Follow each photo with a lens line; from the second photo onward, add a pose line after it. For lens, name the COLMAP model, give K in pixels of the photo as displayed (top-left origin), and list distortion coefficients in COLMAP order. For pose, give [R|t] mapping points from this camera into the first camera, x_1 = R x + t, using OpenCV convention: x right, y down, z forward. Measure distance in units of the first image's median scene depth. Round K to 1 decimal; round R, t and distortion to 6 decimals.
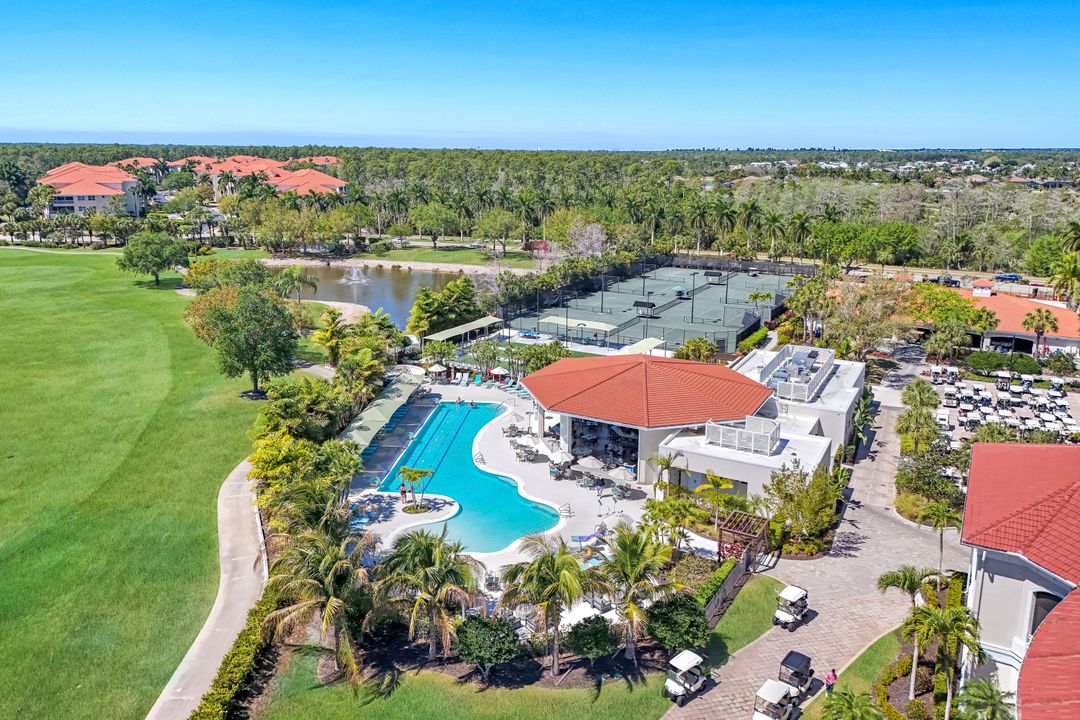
lens RADIAL K [[807.3, 0, 539.4], [0, 807.3, 358.3], [0, 0, 1]] dist [0.064167, -0.029560]
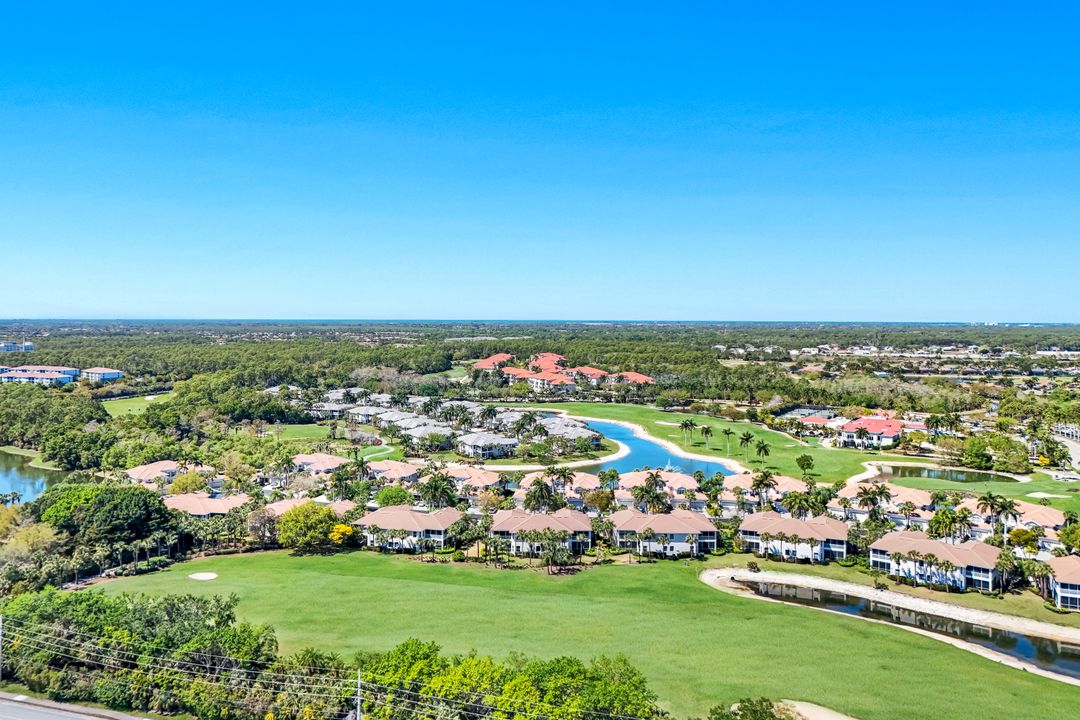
lens RADIAL K [[807.3, 0, 540.5], [0, 807.3, 357.9], [0, 0, 1]] dist [0.064167, -0.029560]
pose [[0.999098, -0.001131, -0.042447, -0.563580], [-0.007675, 0.978369, -0.206723, 0.281876], [0.041763, 0.206862, 0.977478, -1.730001]]
